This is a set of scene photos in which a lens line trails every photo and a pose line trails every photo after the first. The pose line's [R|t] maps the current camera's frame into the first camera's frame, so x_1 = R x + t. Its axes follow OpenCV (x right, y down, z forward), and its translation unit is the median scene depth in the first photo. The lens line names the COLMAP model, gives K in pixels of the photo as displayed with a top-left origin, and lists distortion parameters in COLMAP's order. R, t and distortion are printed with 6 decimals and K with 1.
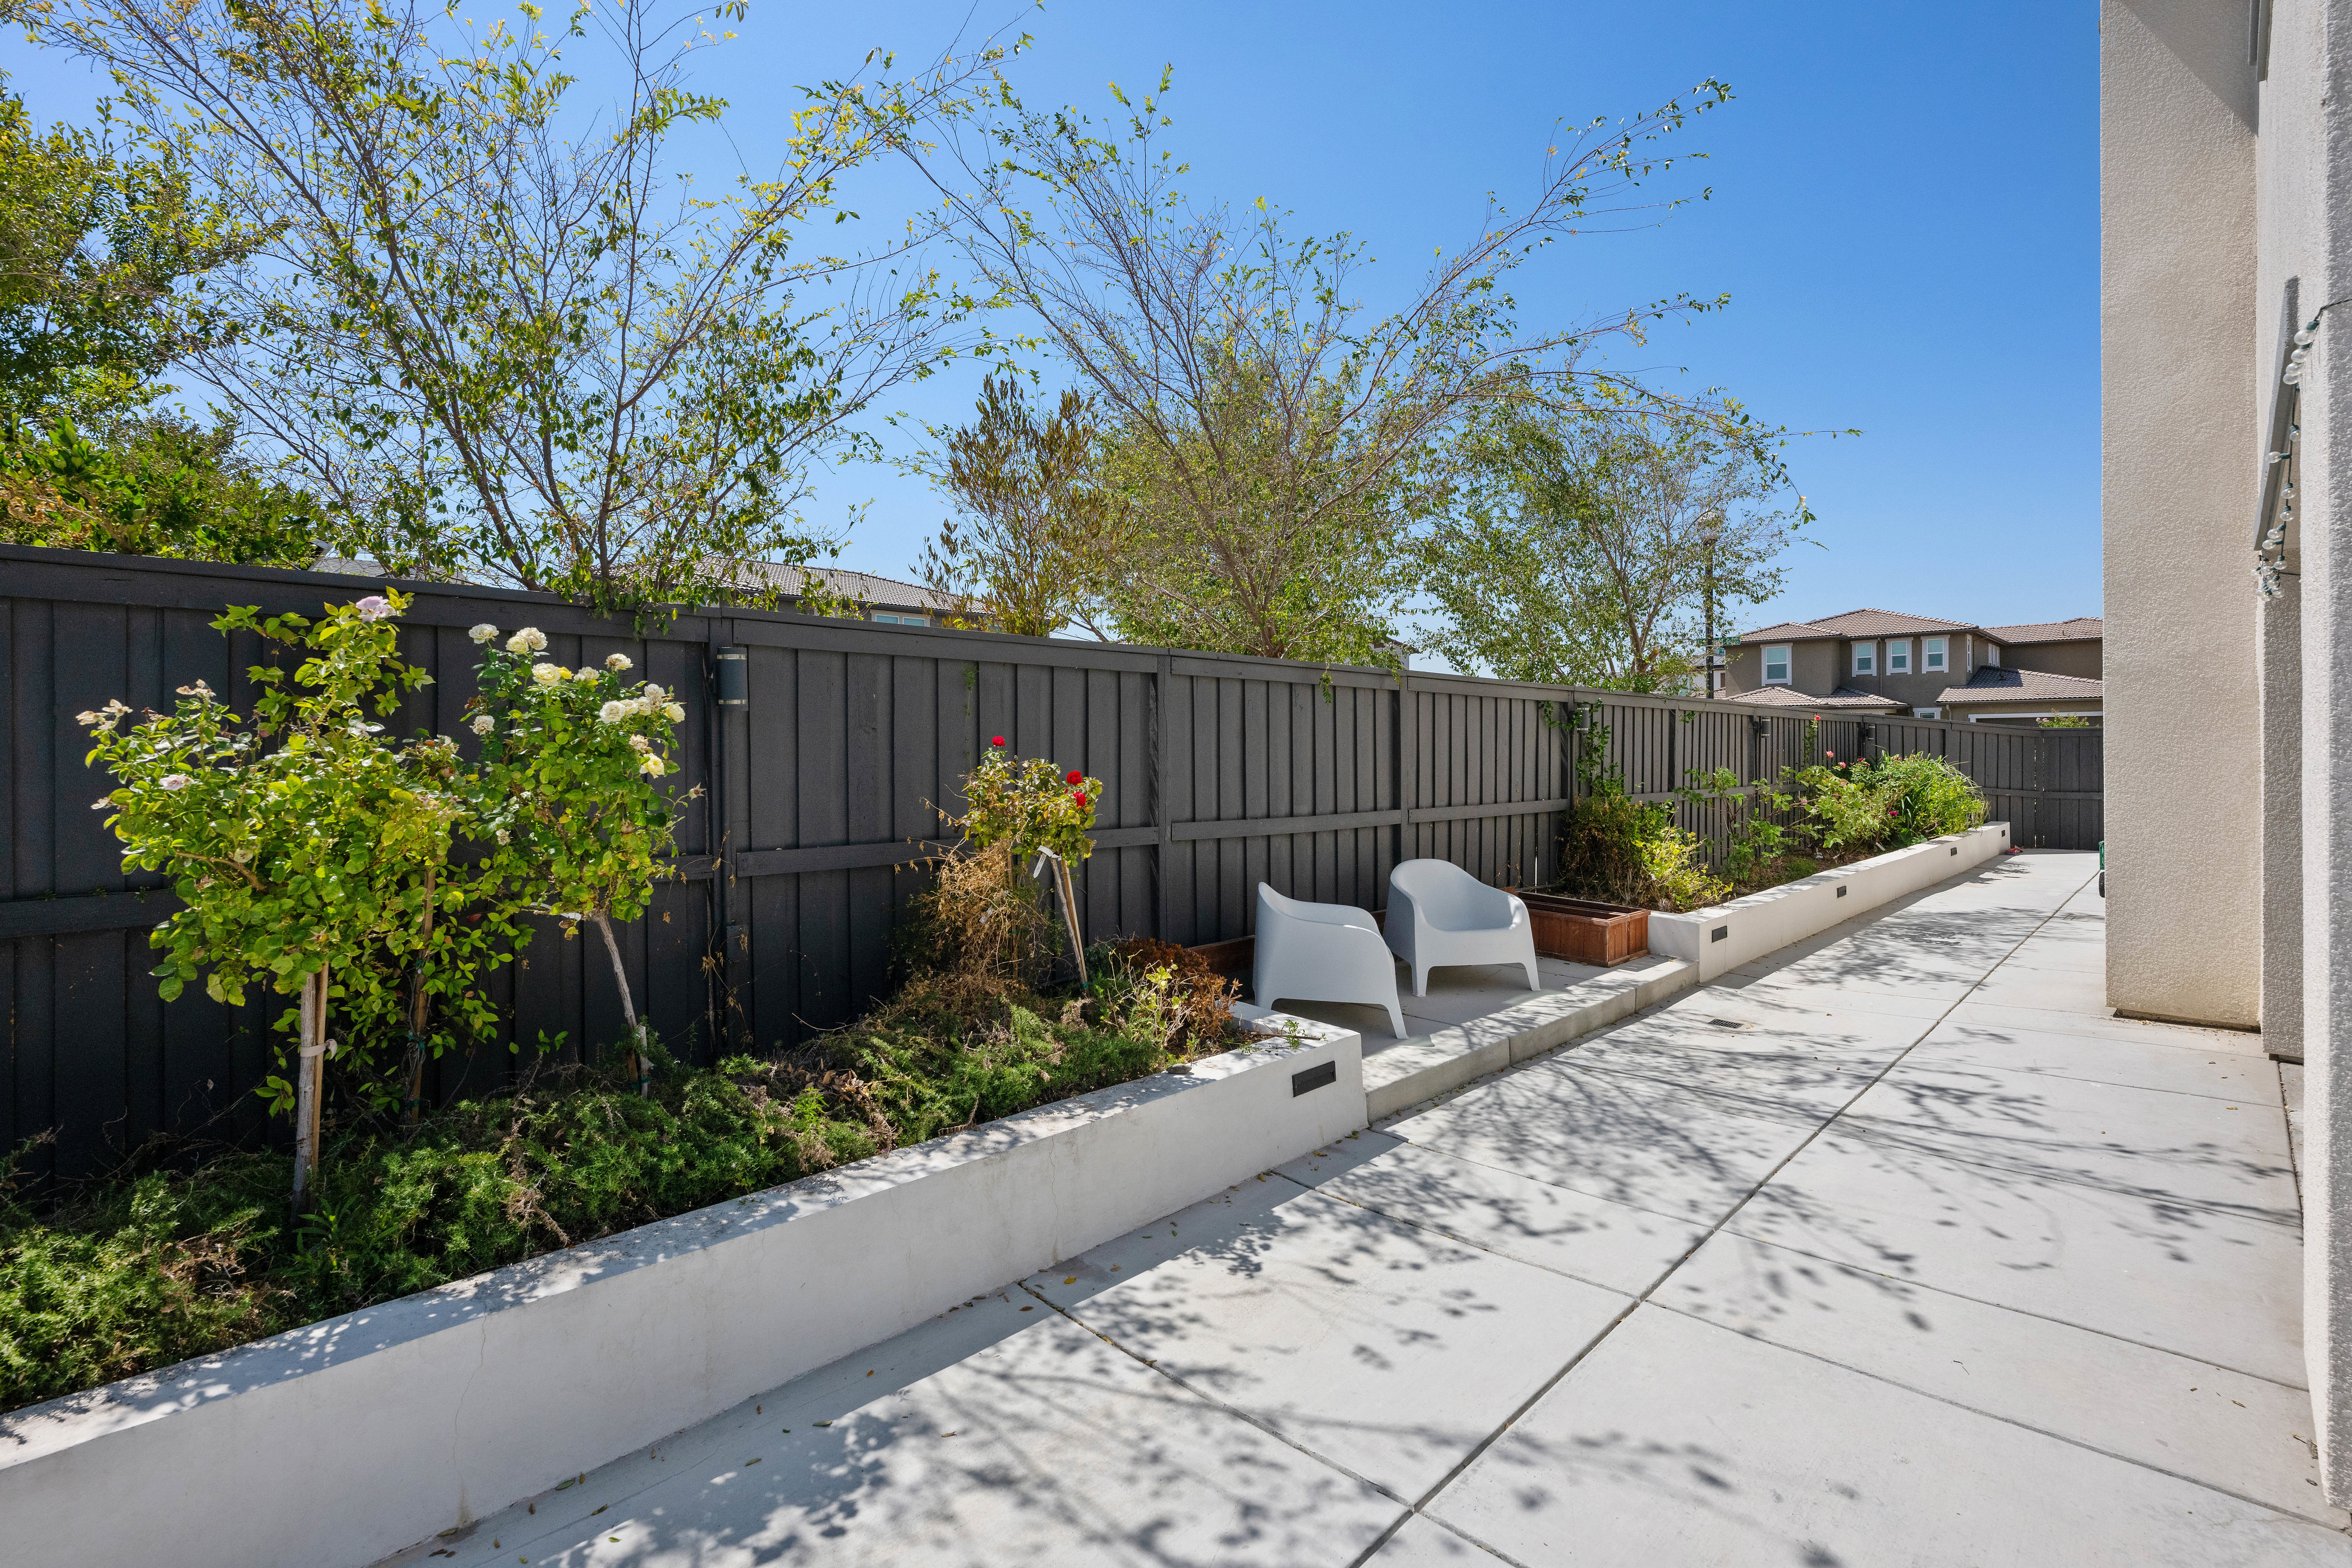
lens RADIAL K [[1070.1, 0, 1203.2], [0, 1070.1, 751.6], [0, 0, 1]] dist [-0.004783, -0.001233]
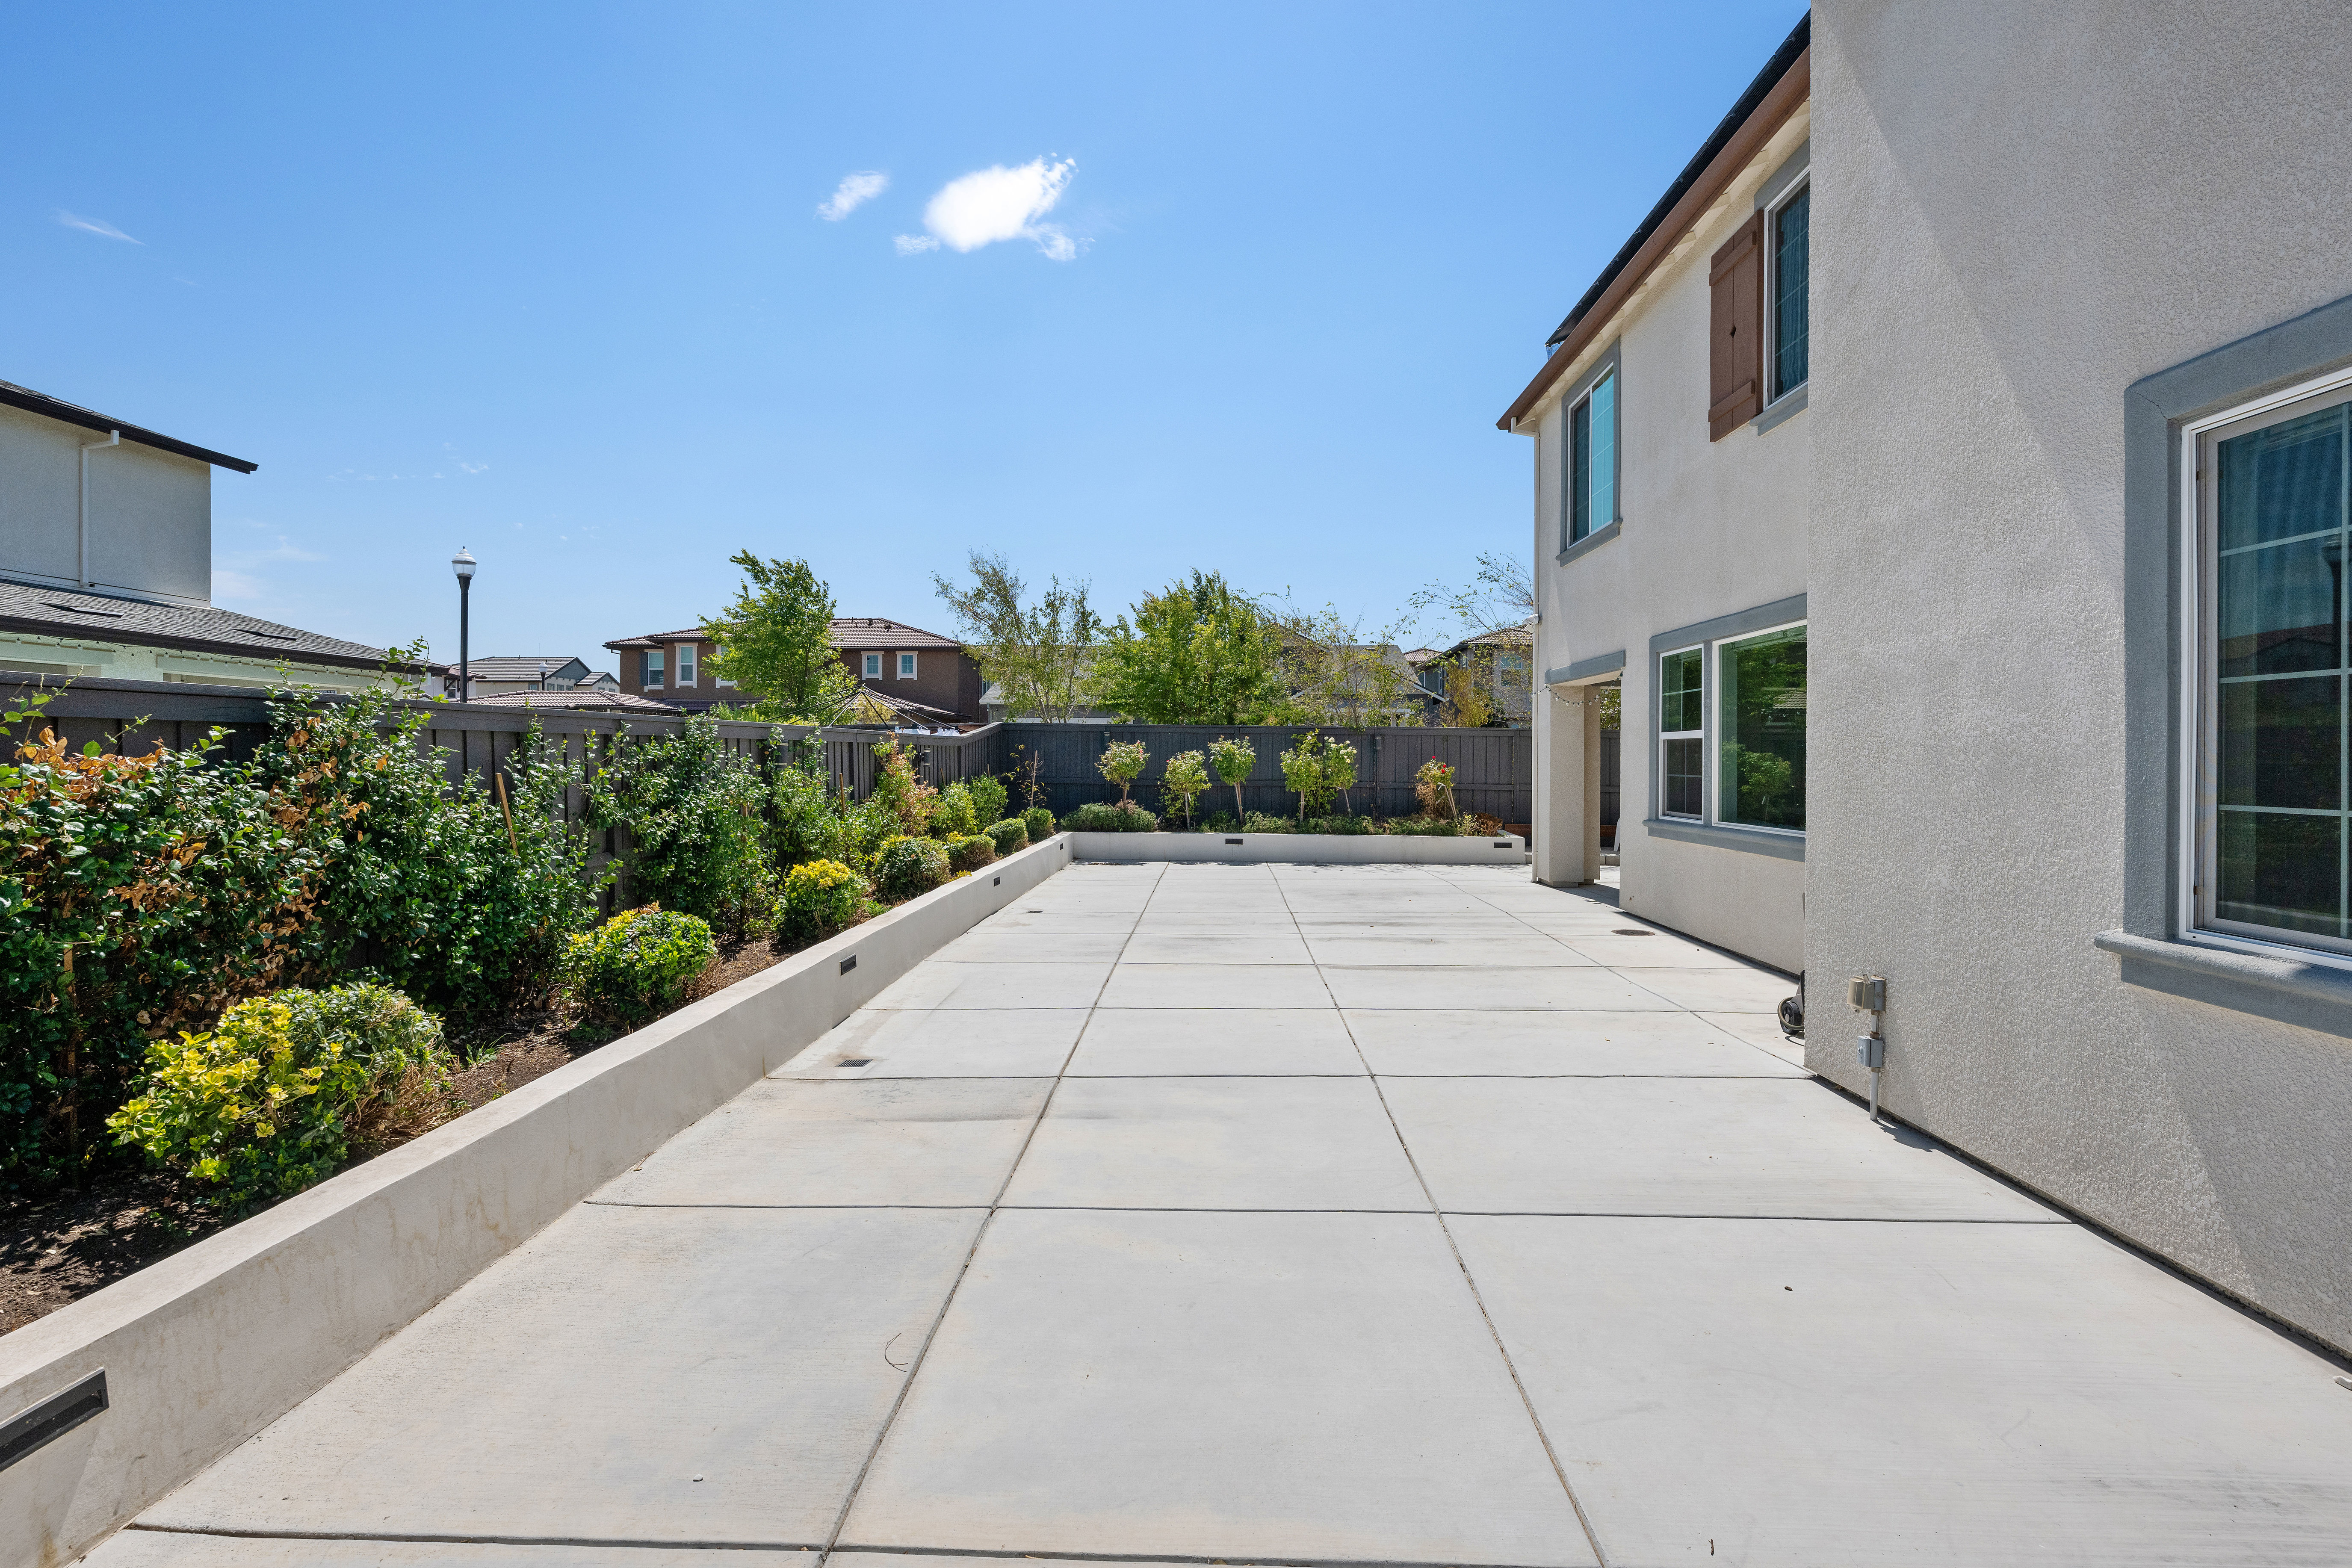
lens RADIAL K [[1070.1, 0, 1181.2], [0, 1070.1, 773.4], [0, 0, 1]] dist [-0.004783, -0.001233]
pose [[0.674921, 0.015998, -0.737717, 2.271323], [-0.015921, 0.999848, 0.007117, 0.039944], [0.737718, 0.006942, 0.675073, -2.582479]]
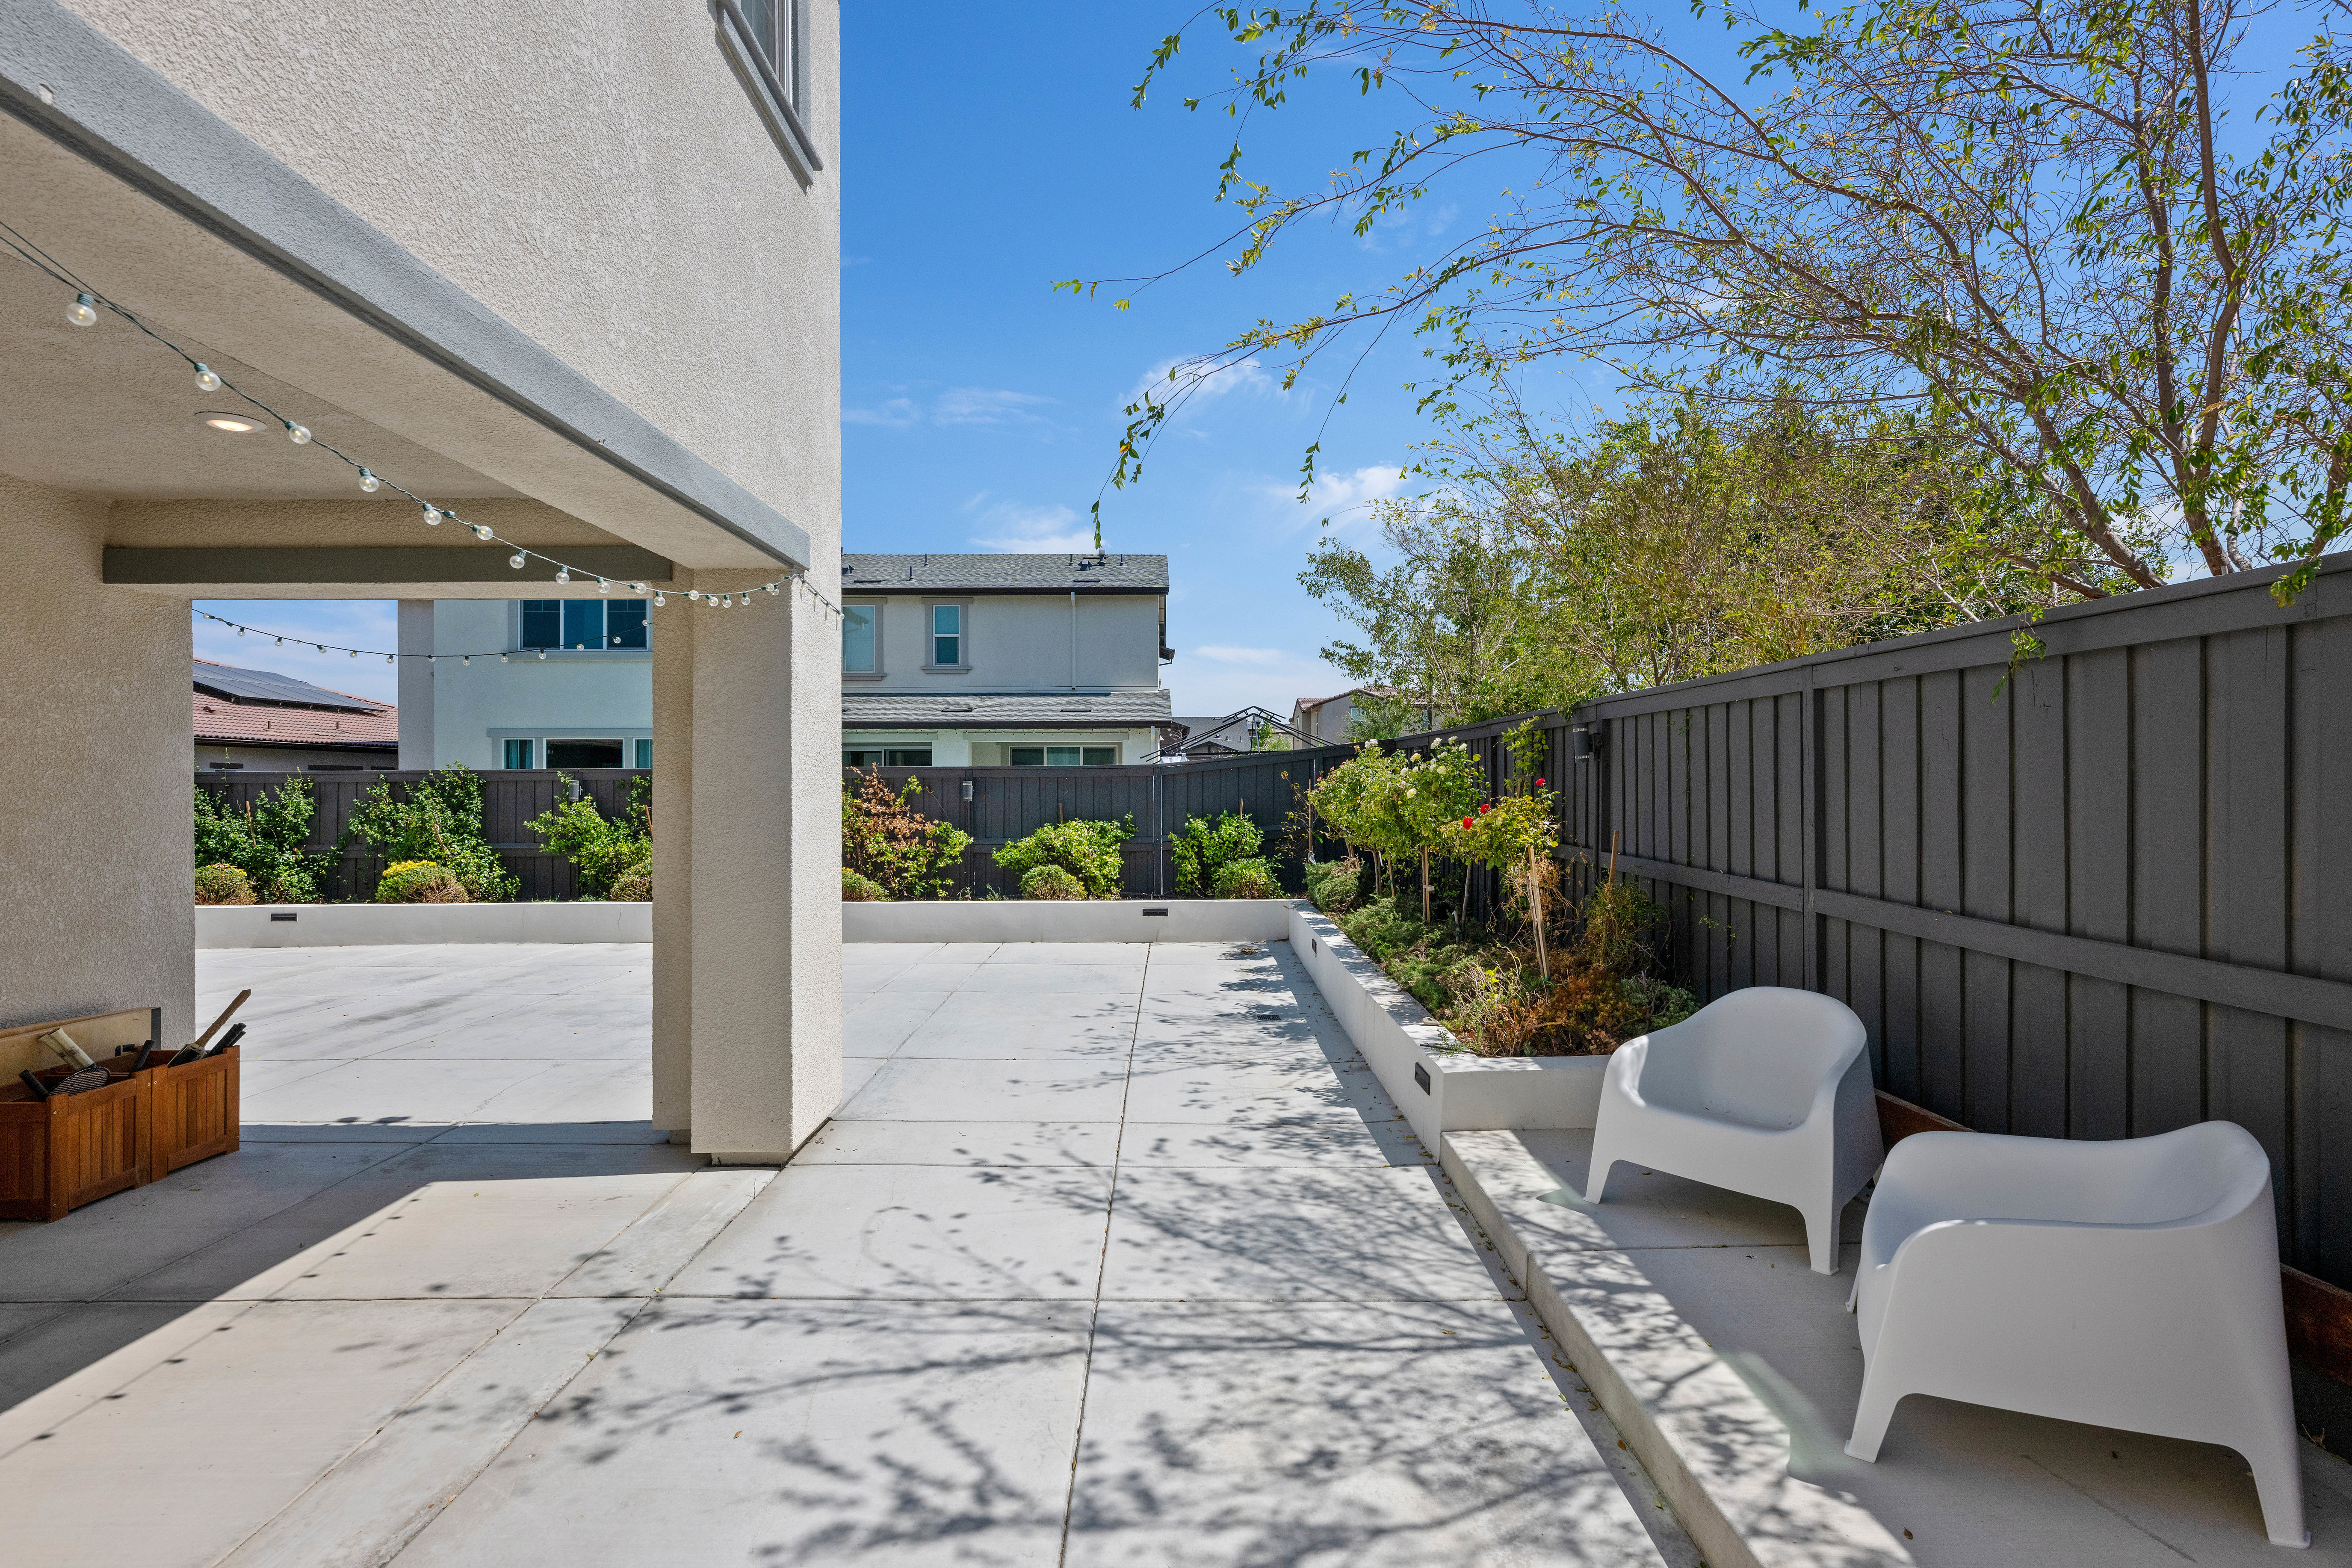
lens RADIAL K [[1070.1, 0, 1167.1], [0, 1070.1, 781.5], [0, 0, 1]] dist [-0.004783, -0.001233]
pose [[-0.710314, 0.008584, -0.703833, 1.145690], [0.005711, 0.999963, 0.006432, -0.025404], [0.703862, 0.000549, -0.710336, 1.683380]]
